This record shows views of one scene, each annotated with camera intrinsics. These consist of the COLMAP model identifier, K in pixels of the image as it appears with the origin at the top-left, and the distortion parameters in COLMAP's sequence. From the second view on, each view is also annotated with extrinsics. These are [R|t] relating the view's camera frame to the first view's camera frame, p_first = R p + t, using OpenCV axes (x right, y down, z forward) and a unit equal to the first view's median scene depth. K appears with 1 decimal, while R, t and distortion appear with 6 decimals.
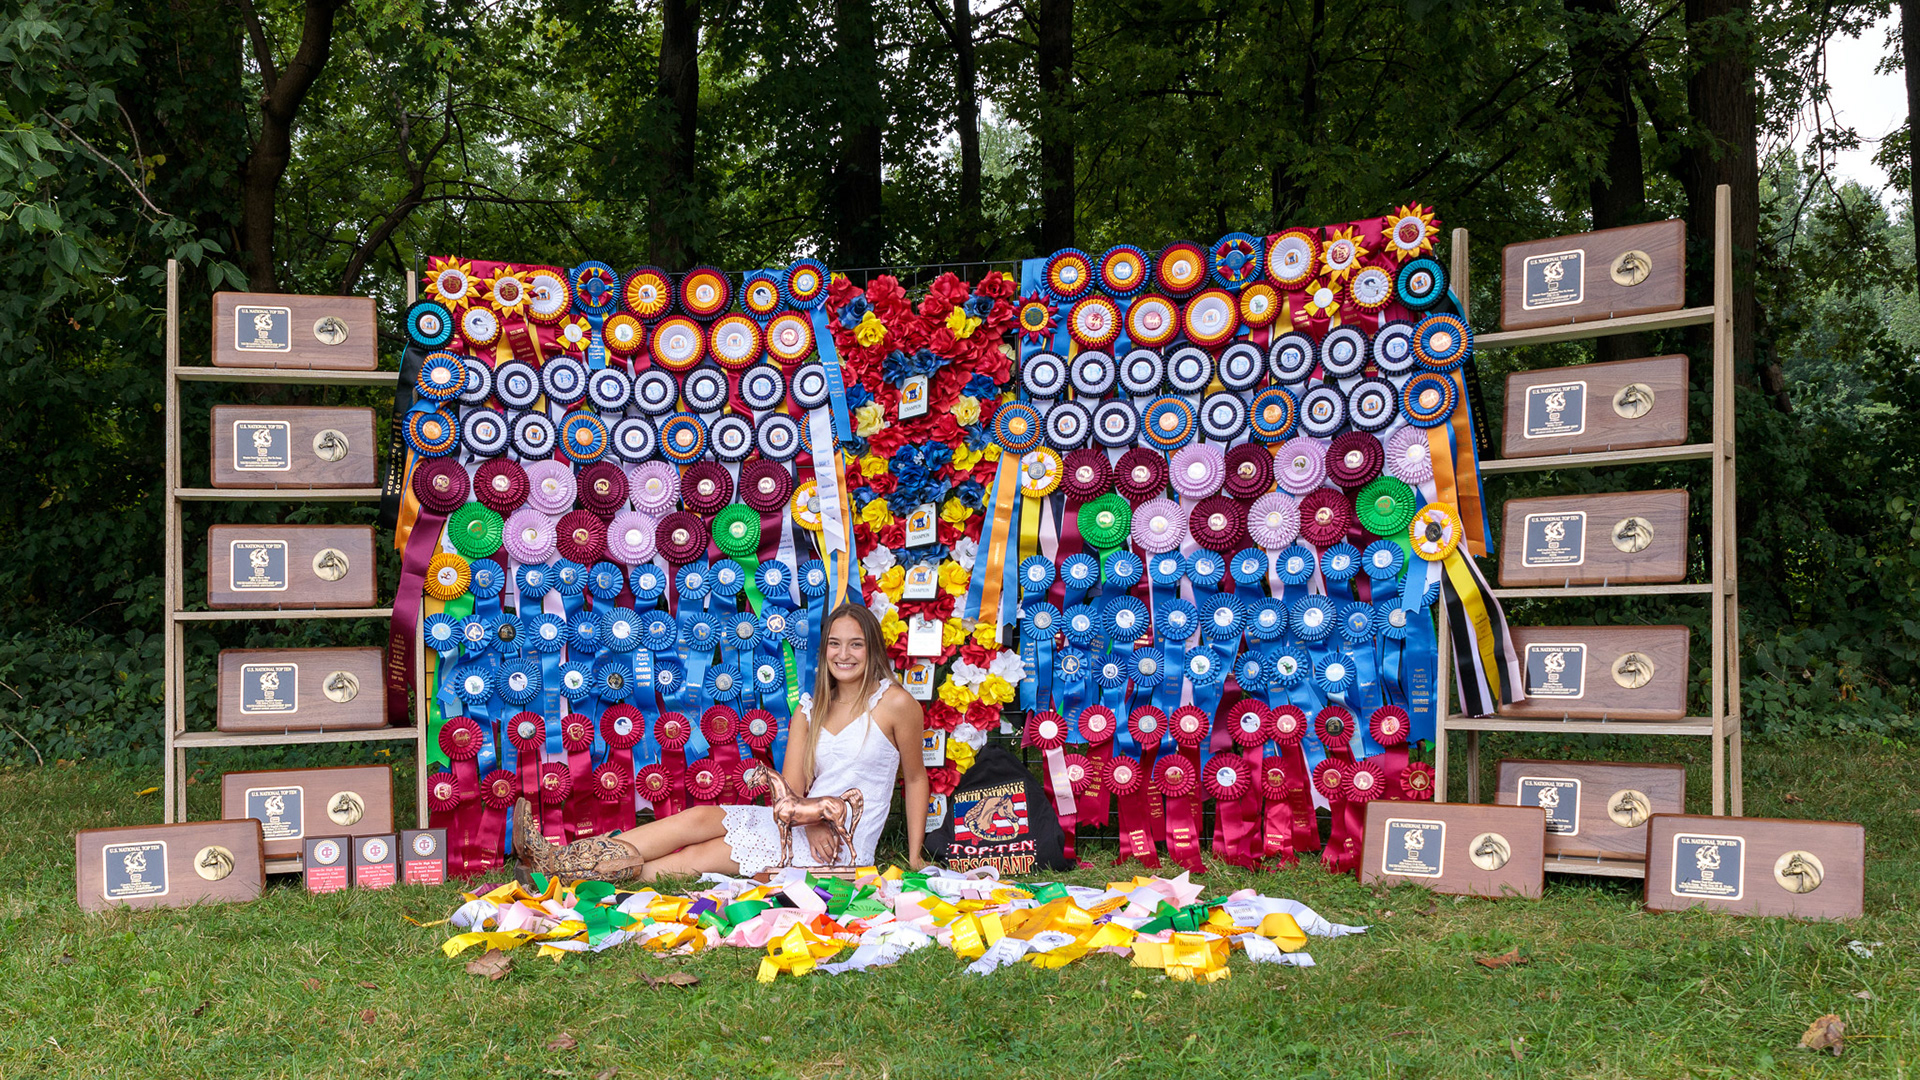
lens RADIAL K [[1532.5, 0, 898.9], [0, 1532.5, 634.4], [0, 0, 1]] dist [0.005346, -0.006791]
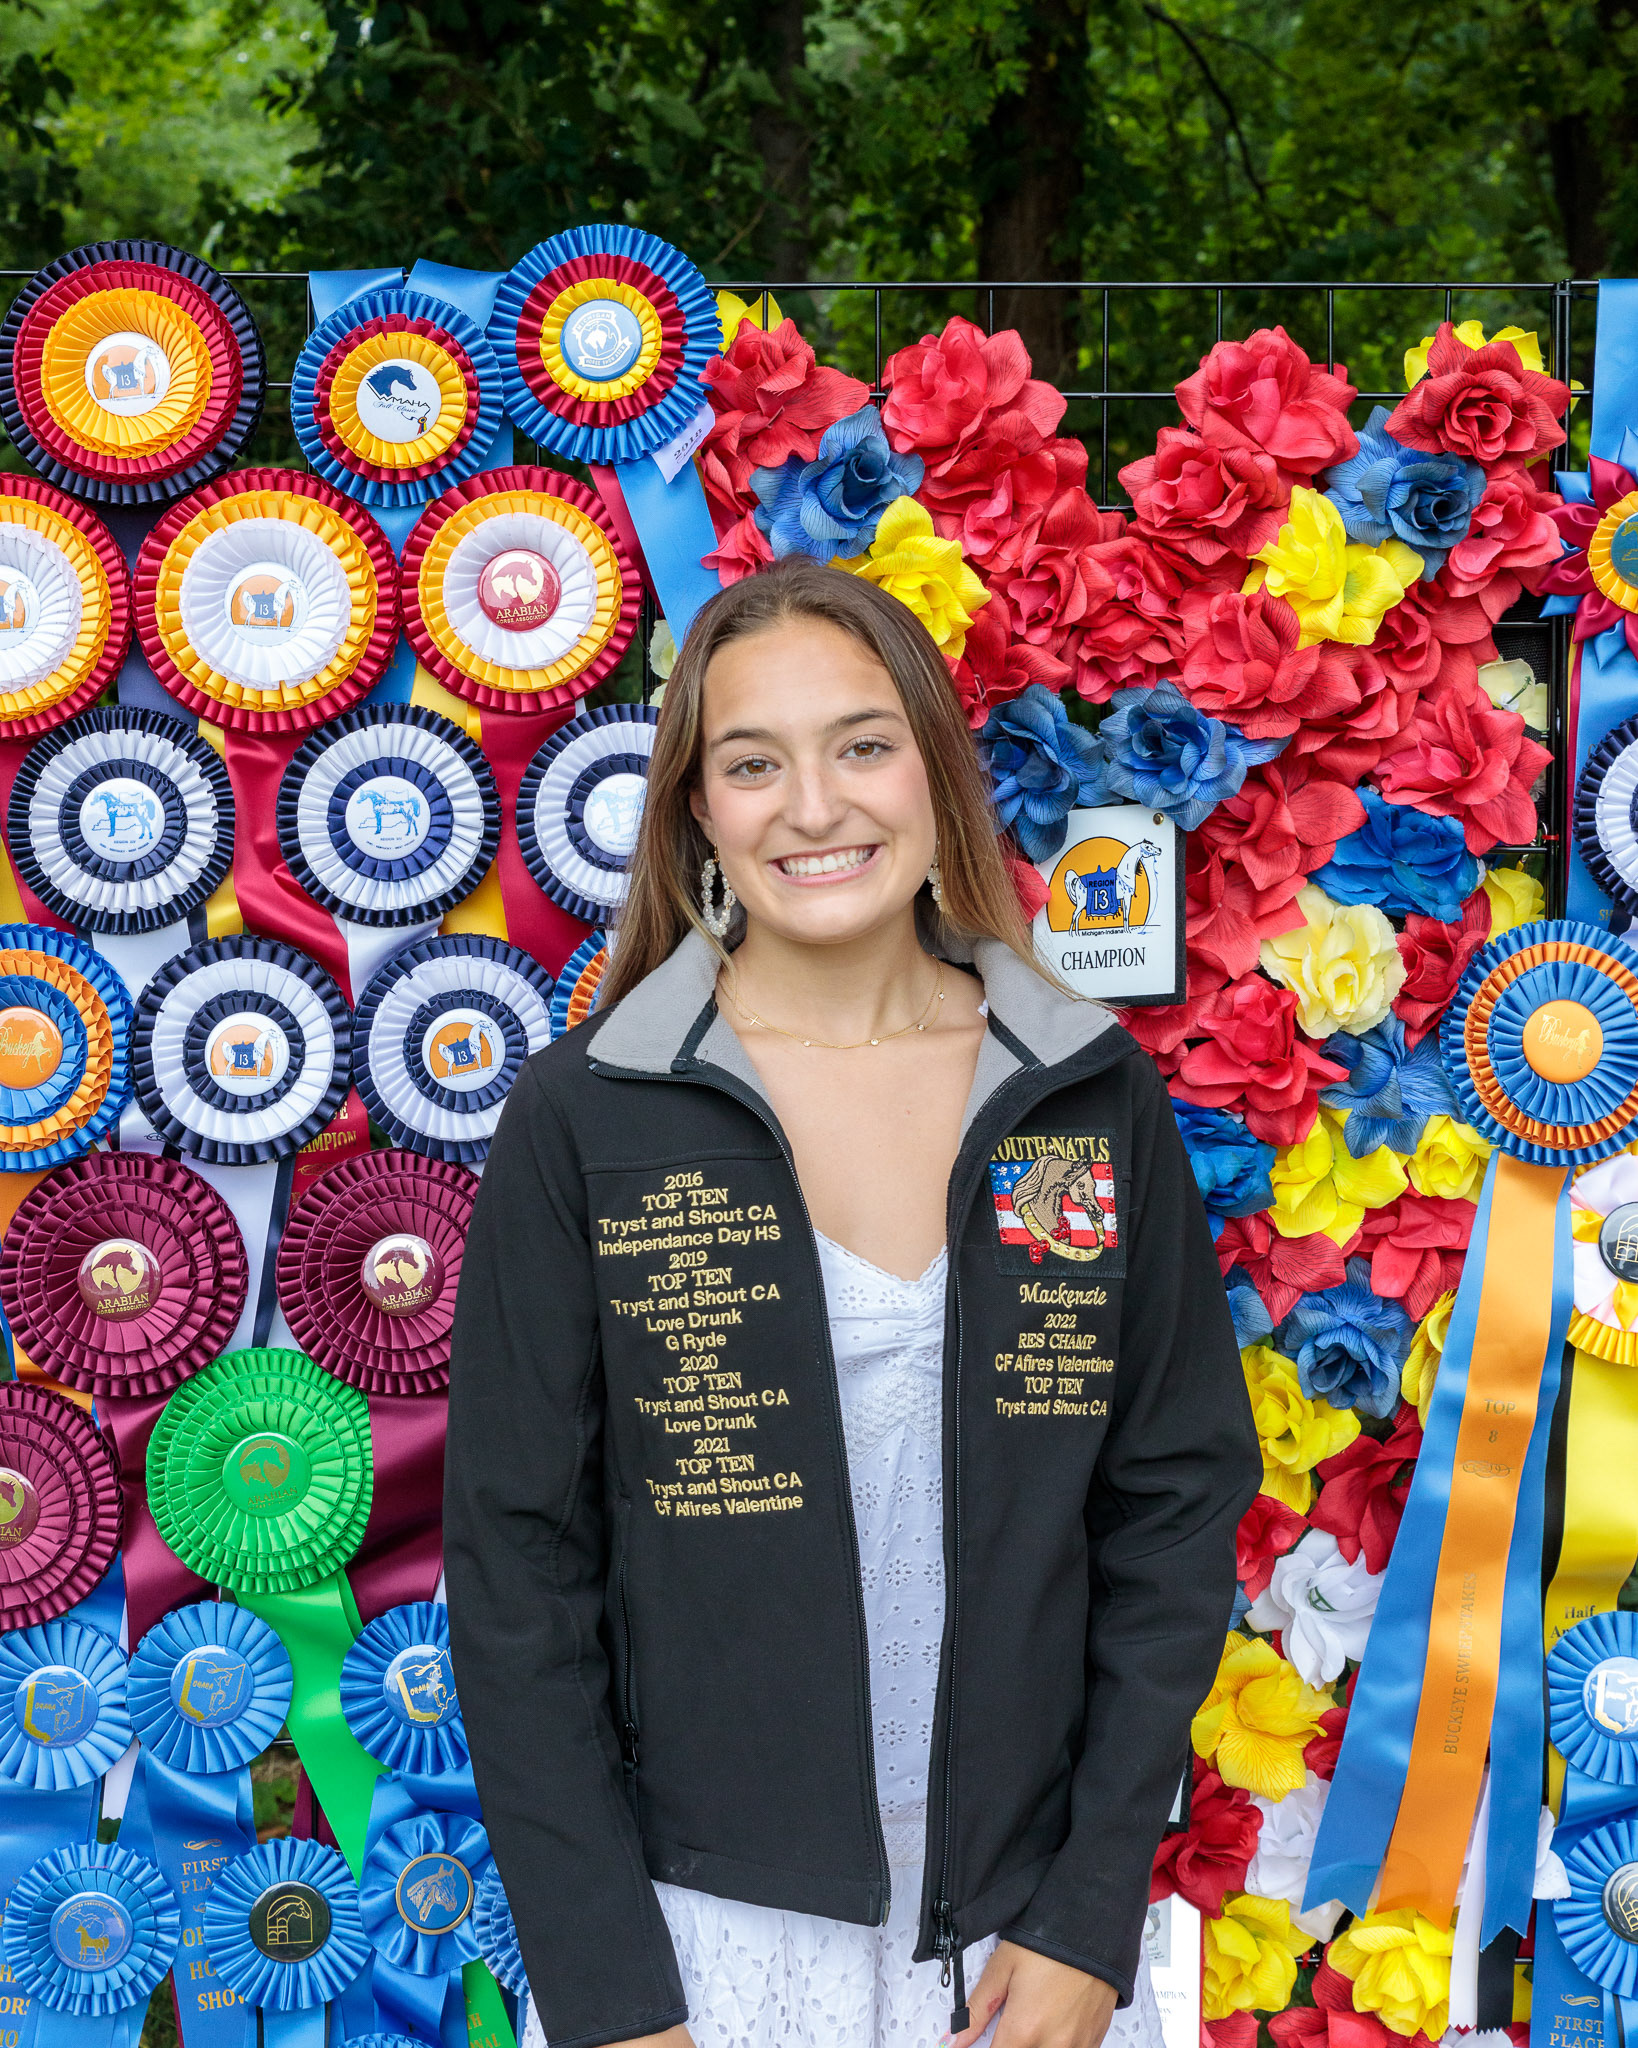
lens RADIAL K [[3661.2, 0, 813.0], [0, 3661.2, 760.9], [0, 0, 1]] dist [-0.015240, 0.002256]
pose [[0.992799, 0.016315, 0.118674, -0.094381], [-0.021305, 0.998936, 0.040904, -0.198134], [-0.117880, -0.043138, 0.992090, 0.497106]]
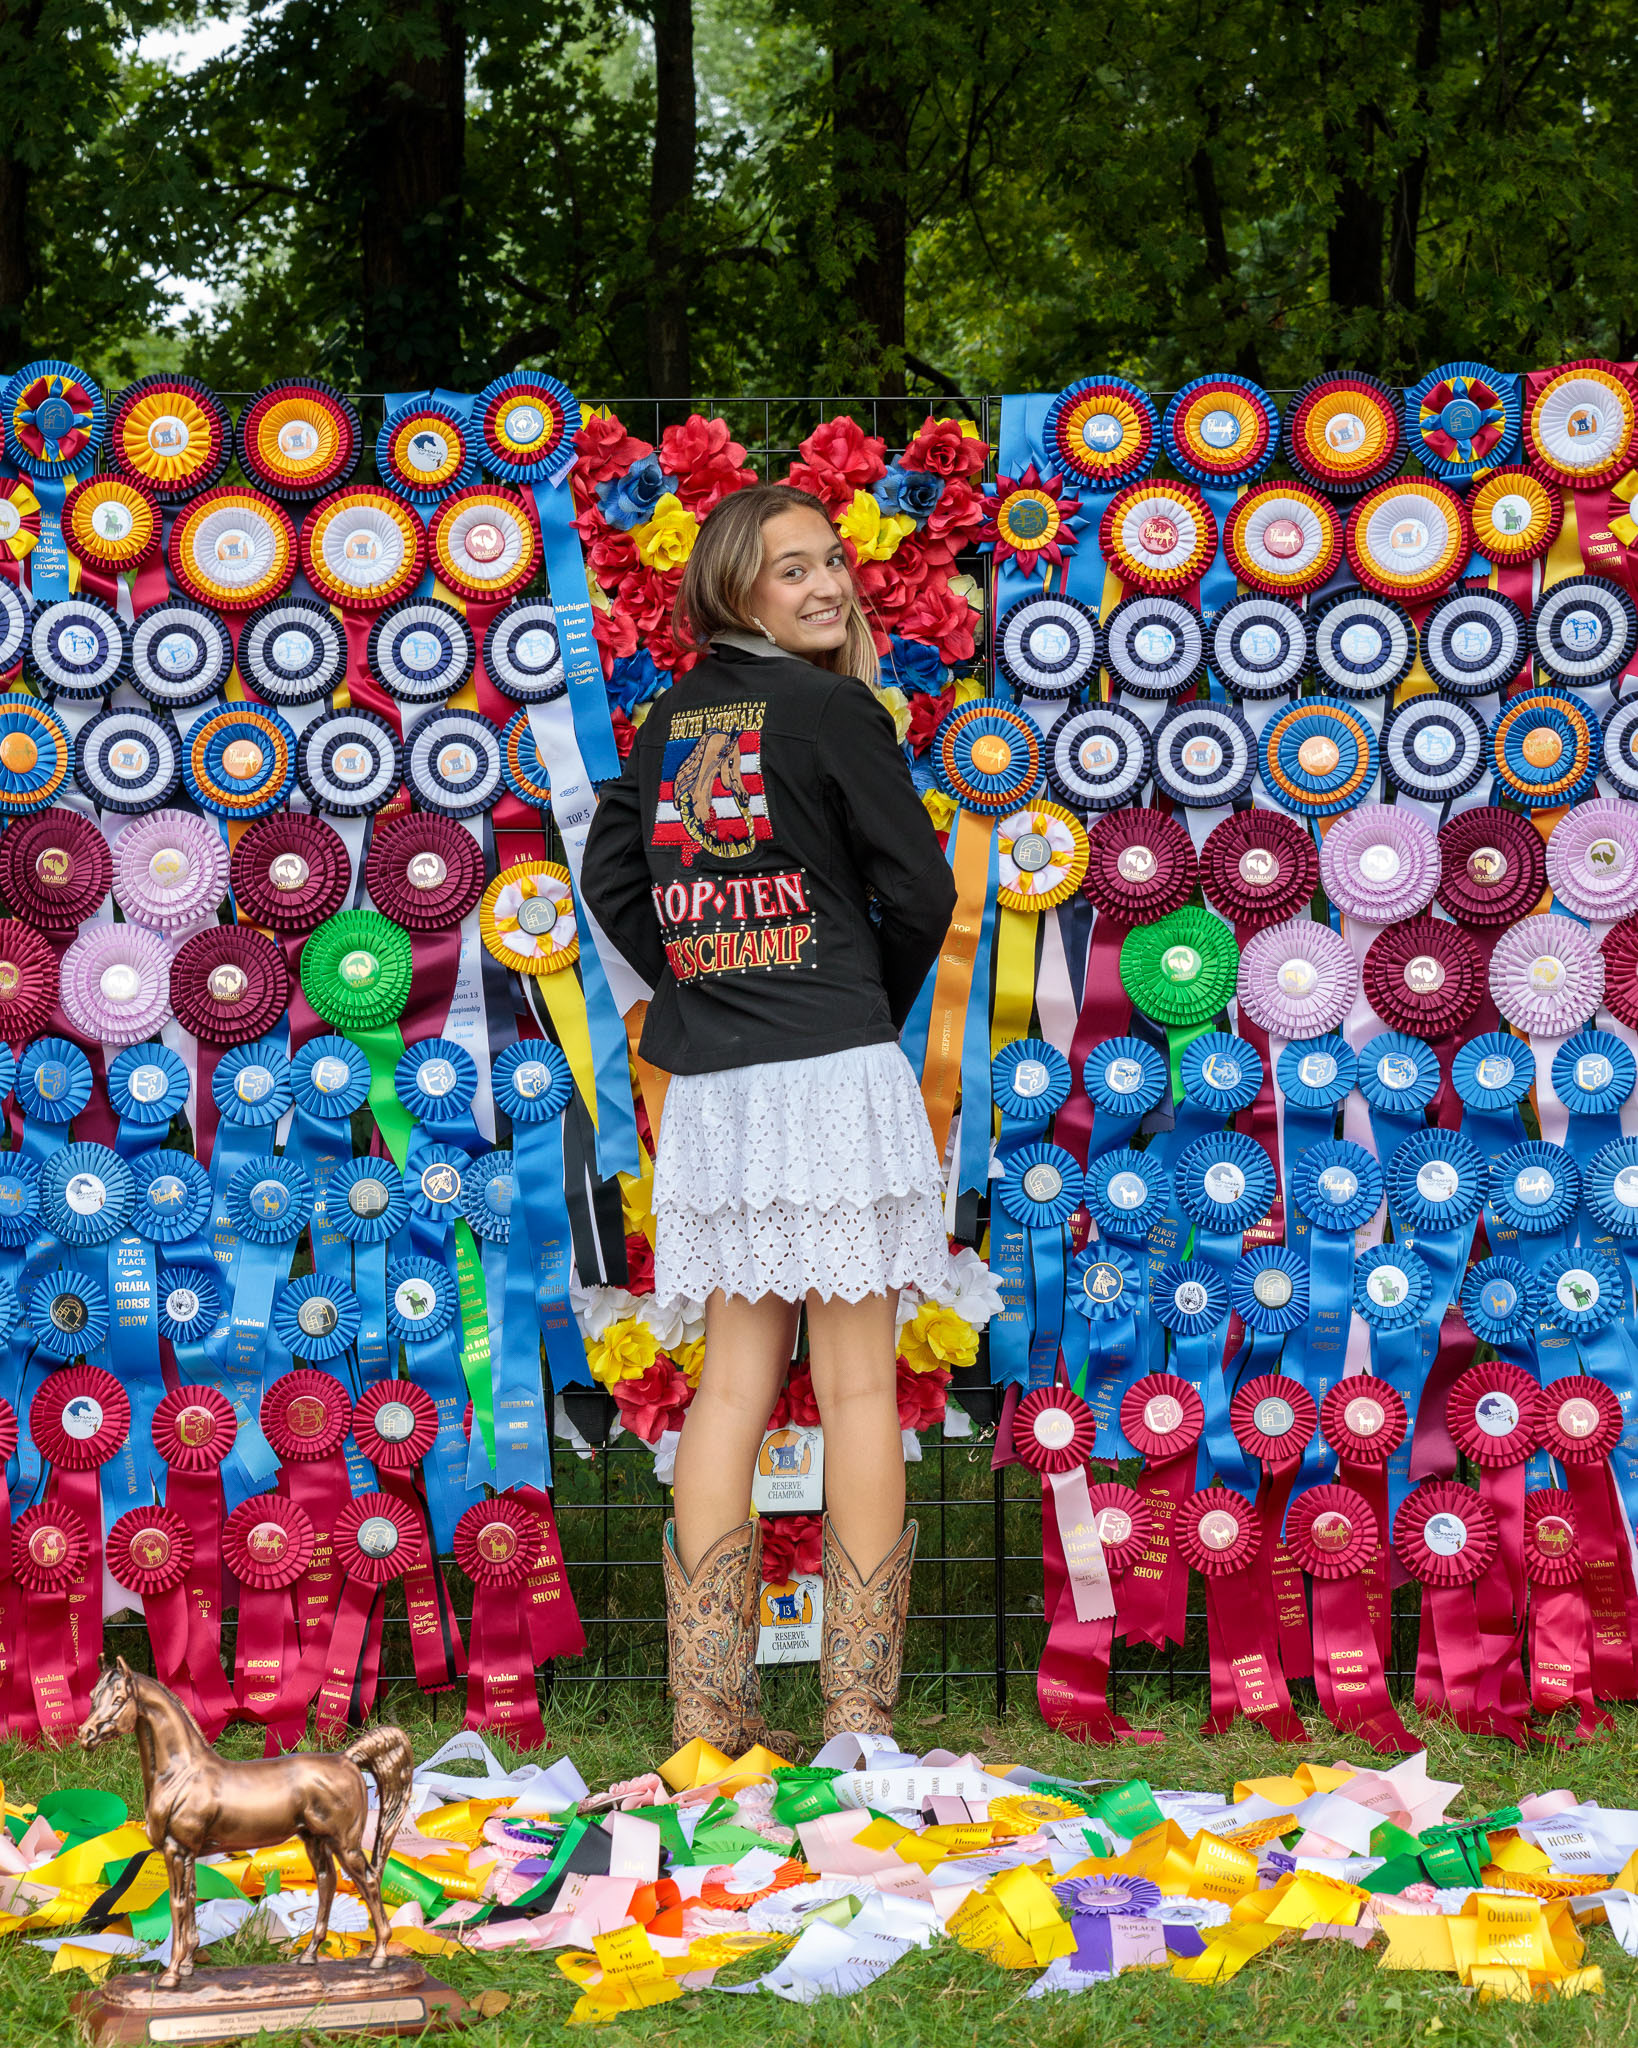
lens RADIAL K [[3661.2, 0, 813.0], [0, 3661.2, 760.9], [0, 0, 1]] dist [-0.015240, 0.002256]
pose [[0.990618, 0.025303, 0.134295, -0.122730], [-0.011348, 0.994546, -0.103680, -0.020624], [-0.136186, 0.101184, 0.985503, -0.067549]]
